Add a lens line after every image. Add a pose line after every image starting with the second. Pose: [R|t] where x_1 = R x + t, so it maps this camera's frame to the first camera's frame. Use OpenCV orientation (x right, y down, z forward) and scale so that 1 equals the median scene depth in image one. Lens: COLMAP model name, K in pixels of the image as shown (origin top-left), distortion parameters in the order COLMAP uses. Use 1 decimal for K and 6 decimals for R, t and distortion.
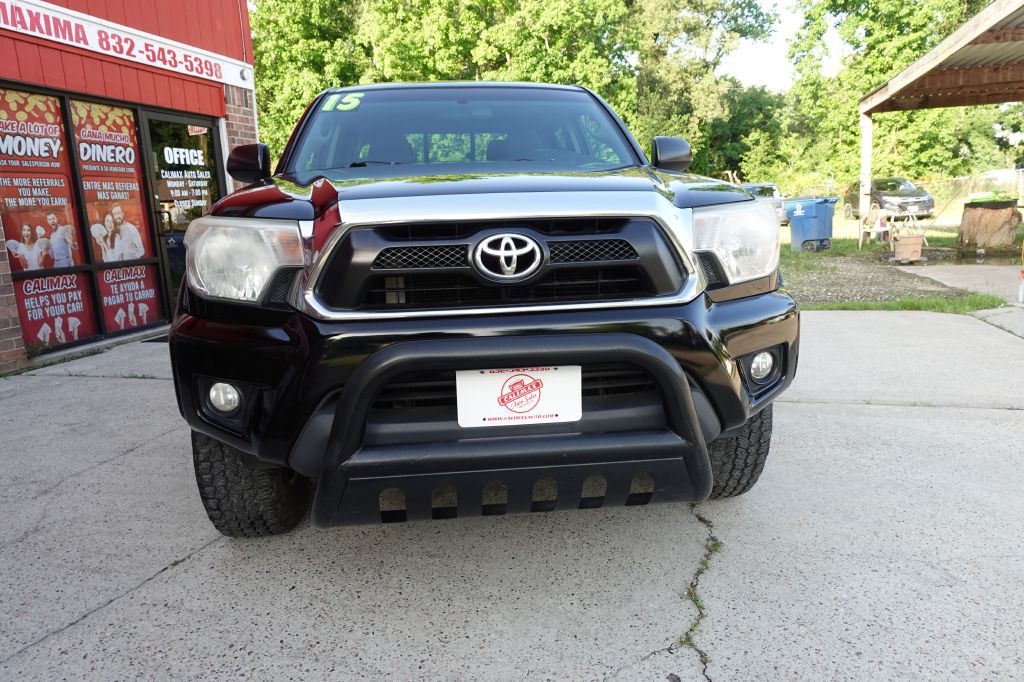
lens RADIAL K [[705.6, 0, 512.8], [0, 705.6, 339.1], [0, 0, 1]] dist [0.000923, -0.002115]
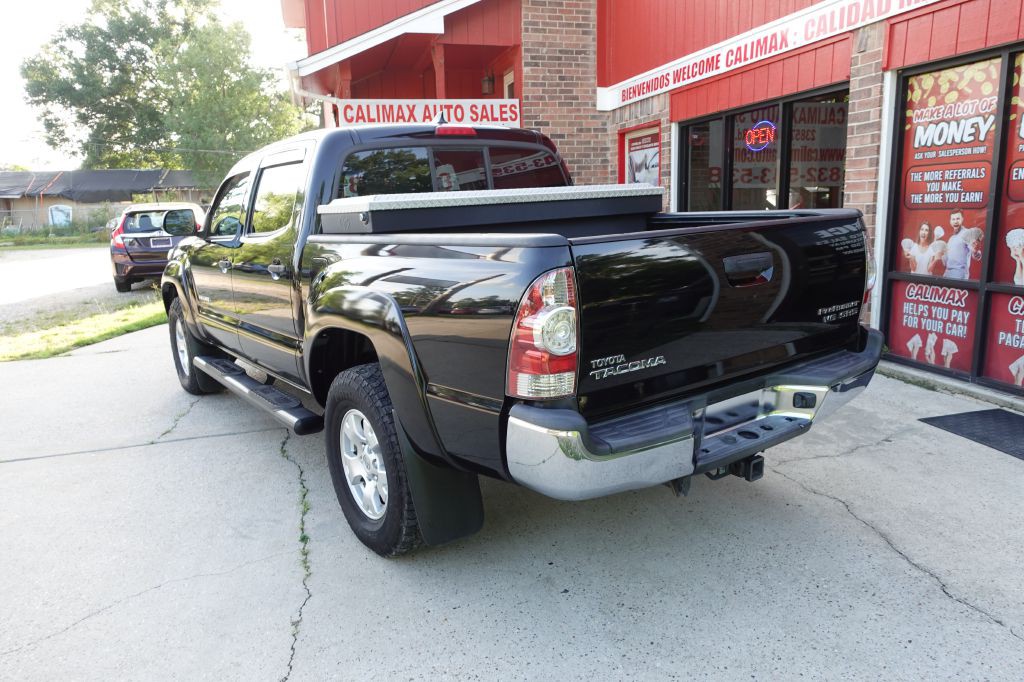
lens RADIAL K [[705.6, 0, 515.1], [0, 705.6, 334.7], [0, 0, 1]] dist [0.000923, -0.002115]
pose [[-0.868178, 0.160538, -0.469568, 0.184480], [-0.022408, 0.932582, 0.360263, -0.307741], [0.495746, 0.323294, -0.806050, 1.358282]]
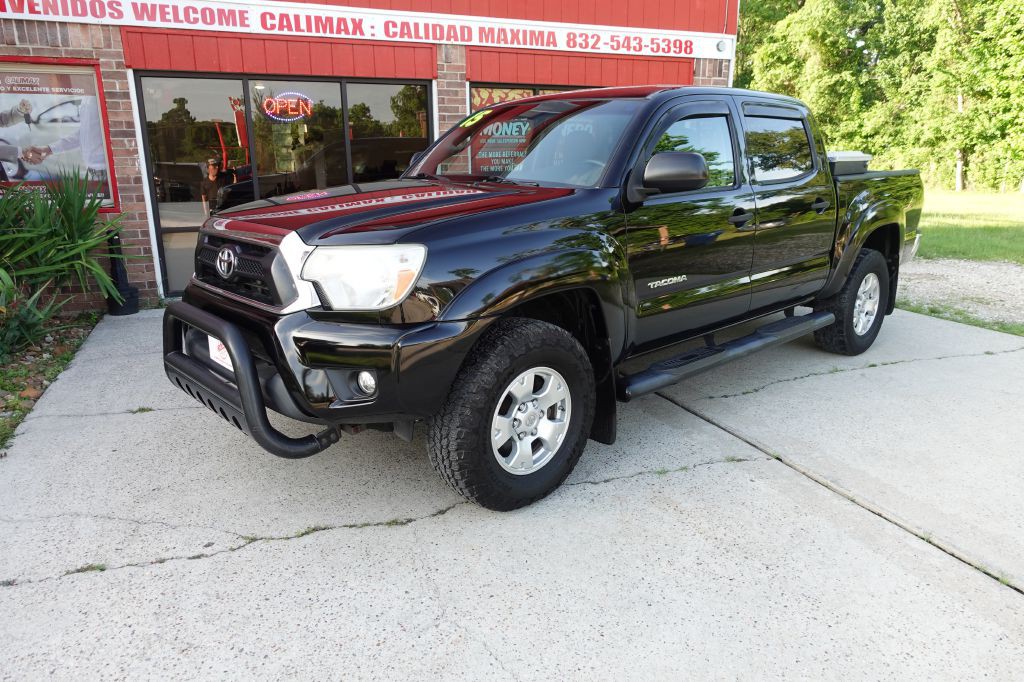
lens RADIAL K [[705.6, 0, 511.6], [0, 705.6, 338.2], [0, 0, 1]] dist [0.000923, -0.002115]
pose [[0.584450, 0.233019, -0.777252, 0.469580], [-0.166697, 0.971928, 0.166036, -0.091565], [0.794122, 0.032526, 0.606887, 0.153234]]
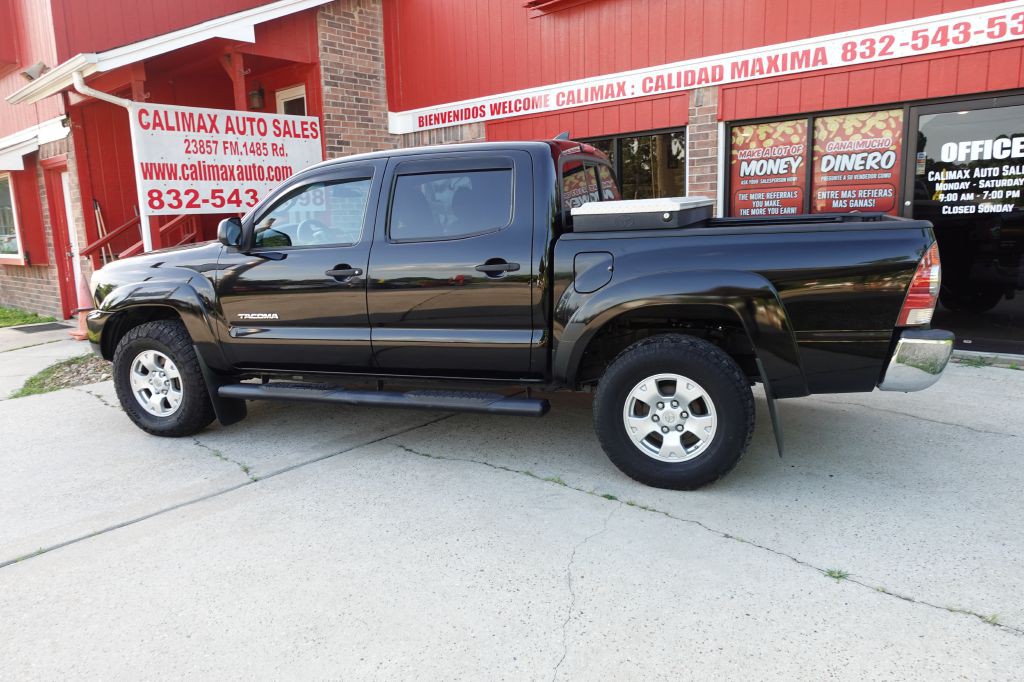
lens RADIAL K [[705.6, 0, 512.4], [0, 705.6, 334.4], [0, 0, 1]] dist [0.000923, -0.002115]
pose [[-0.464760, 0.206194, -0.861093, 0.590338], [-0.111033, 0.951259, 0.287713, -0.271360], [0.878447, 0.229327, -0.419213, 1.077143]]
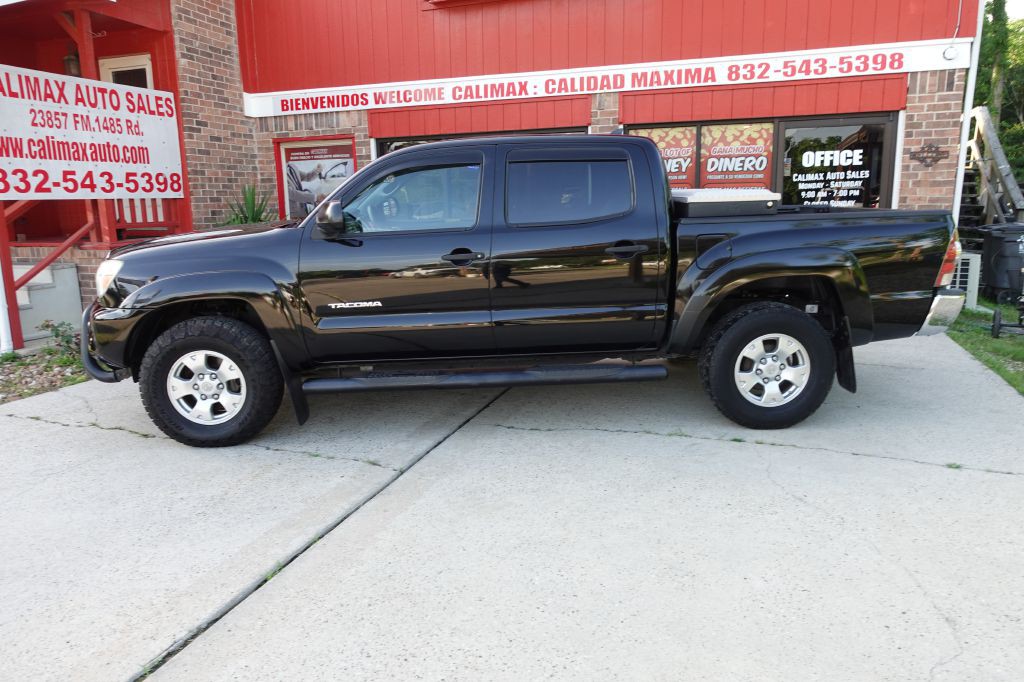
lens RADIAL K [[705.6, 0, 511.8], [0, 705.6, 336.5], [0, 0, 1]] dist [0.000923, -0.002115]
pose [[-0.088686, 0.230584, -0.969002, 0.737801], [-0.159836, 0.956934, 0.242341, -0.217486], [0.983152, 0.176374, -0.048011, 0.749356]]
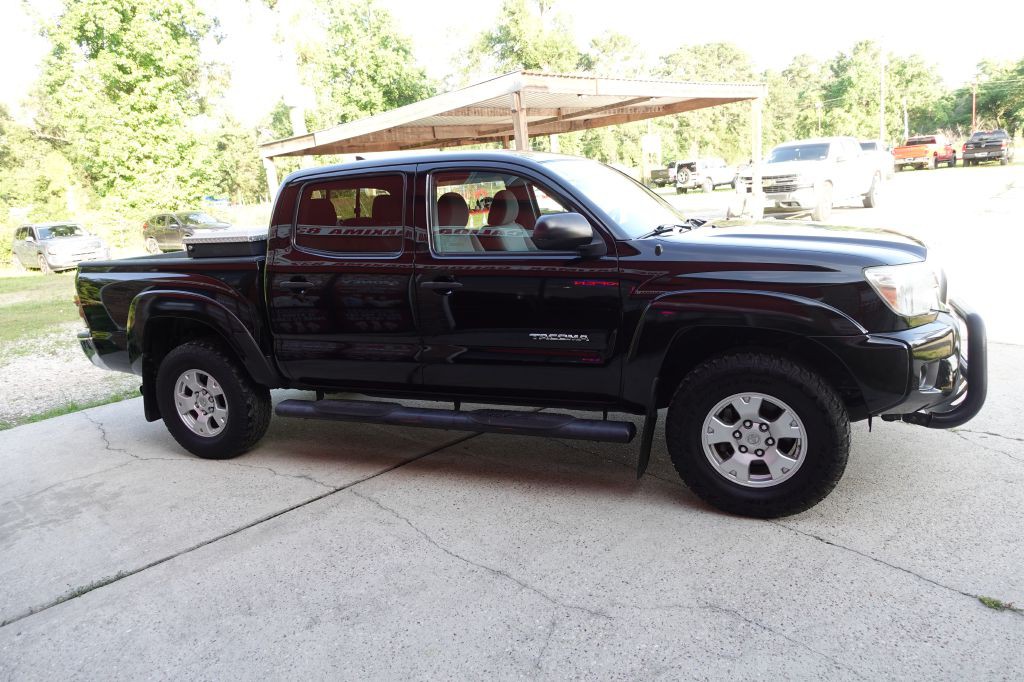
lens RADIAL K [[705.6, 0, 517.1], [0, 705.6, 340.9], [0, 0, 1]] dist [0.000923, -0.002115]
pose [[0.494751, -0.186112, 0.848872, -0.667847], [0.219604, 0.971872, 0.085086, -0.099697], [-0.840830, 0.144319, 0.521705, 0.278226]]
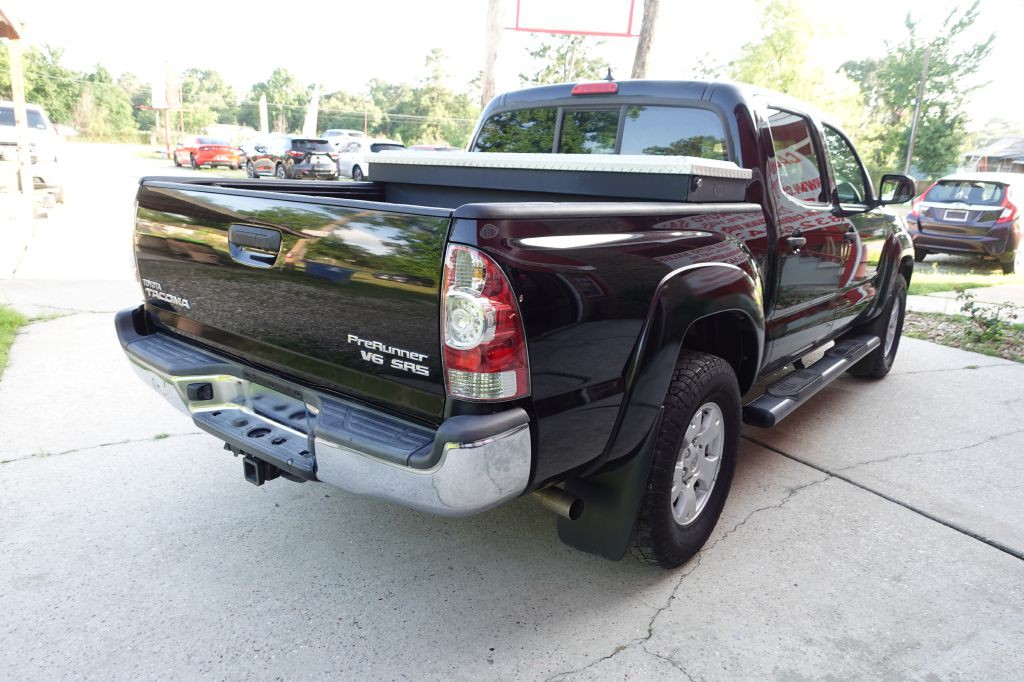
lens RADIAL K [[705.6, 0, 513.9], [0, 705.6, 333.1], [0, 0, 1]] dist [0.000923, -0.002115]
pose [[-0.706848, -0.161064, 0.688785, -0.421251], [0.112486, 0.935748, 0.334249, -0.265724], [-0.698364, 0.313741, -0.643314, 1.245816]]
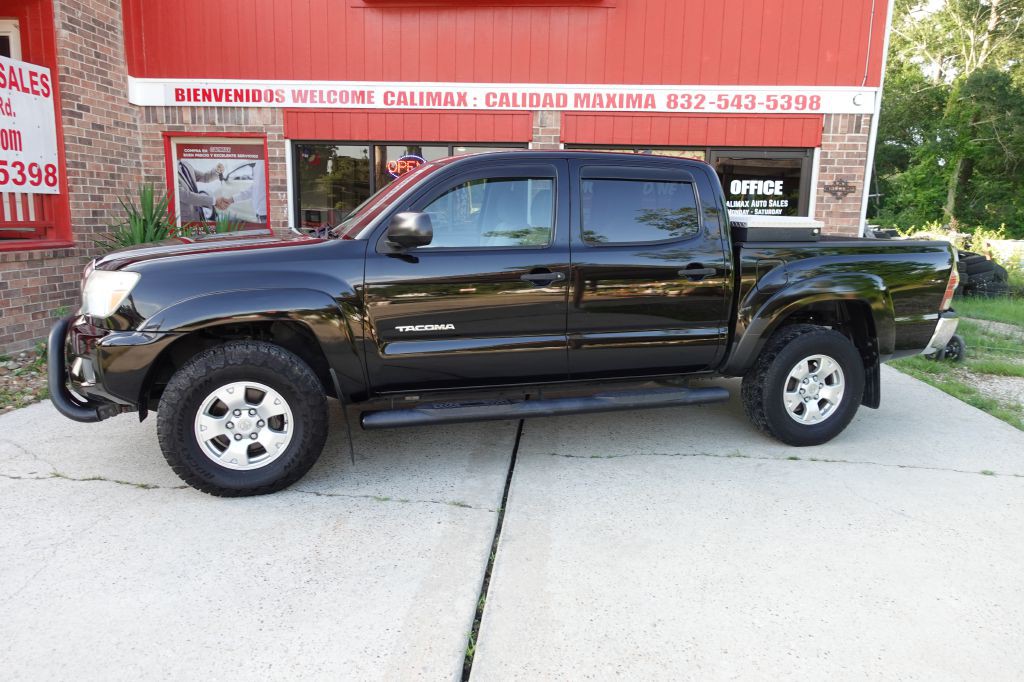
lens RADIAL K [[705.6, 0, 512.1], [0, 705.6, 337.4], [0, 0, 1]] dist [0.000923, -0.002115]
pose [[0.167755, 0.214082, -0.962303, 0.687590], [-0.209472, 0.961586, 0.177407, -0.174995], [0.963317, 0.171814, 0.206155, 0.520938]]
